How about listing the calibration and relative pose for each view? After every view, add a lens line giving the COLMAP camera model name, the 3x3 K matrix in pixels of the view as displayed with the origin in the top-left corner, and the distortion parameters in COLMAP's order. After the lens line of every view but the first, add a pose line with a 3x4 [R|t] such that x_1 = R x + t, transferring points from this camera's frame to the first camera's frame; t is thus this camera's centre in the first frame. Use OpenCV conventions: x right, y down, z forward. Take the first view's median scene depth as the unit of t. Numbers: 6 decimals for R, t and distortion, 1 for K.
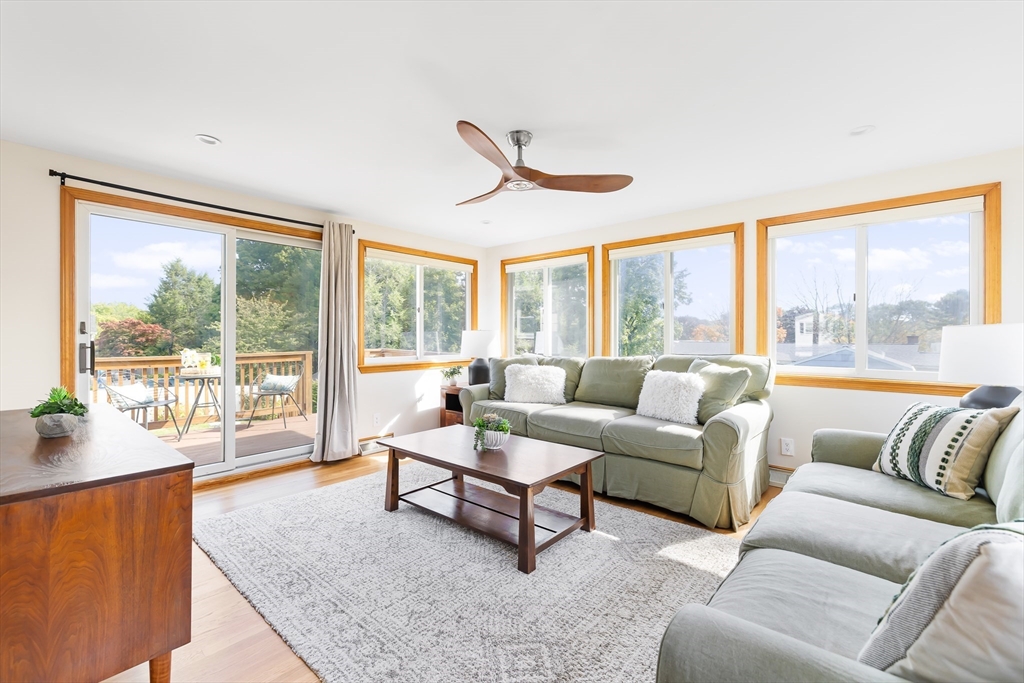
lens RADIAL K [[436.6, 0, 499.2], [0, 436.6, 334.1], [0, 0, 1]] dist [0.001282, -0.000009]
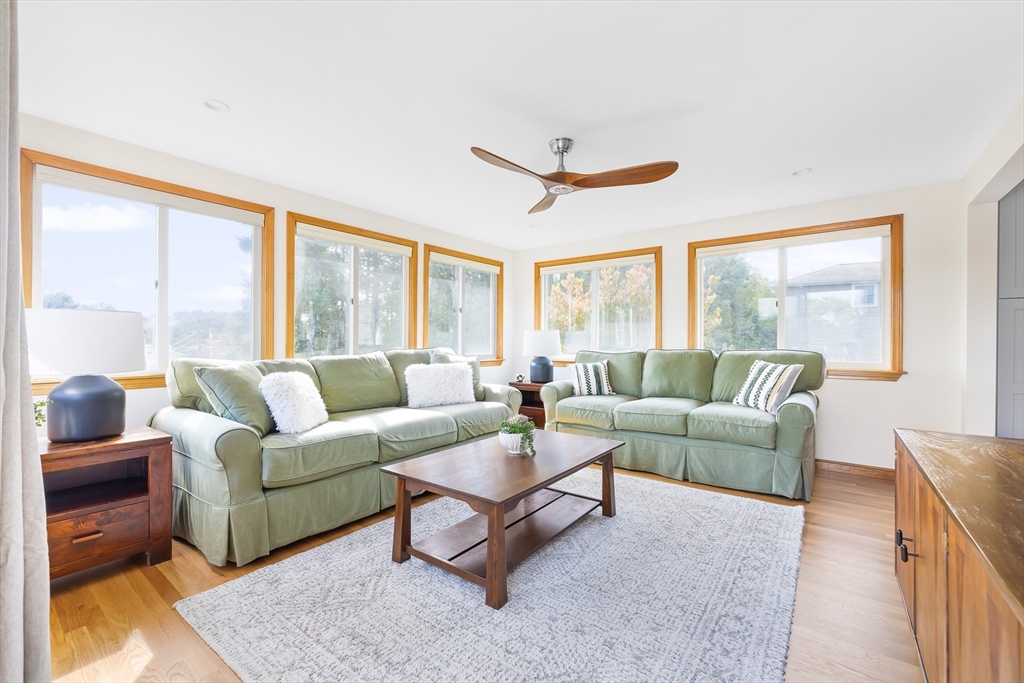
lens RADIAL K [[431.7, 0, 509.7], [0, 431.7, 341.9], [0, 0, 1]] dist [0.001597, 0.000049]
pose [[-0.080568, -0.007503, 0.996721, -0.920288], [-0.008851, 0.999938, 0.006812, 0.023447], [-0.996710, -0.008273, -0.080630, 1.101517]]
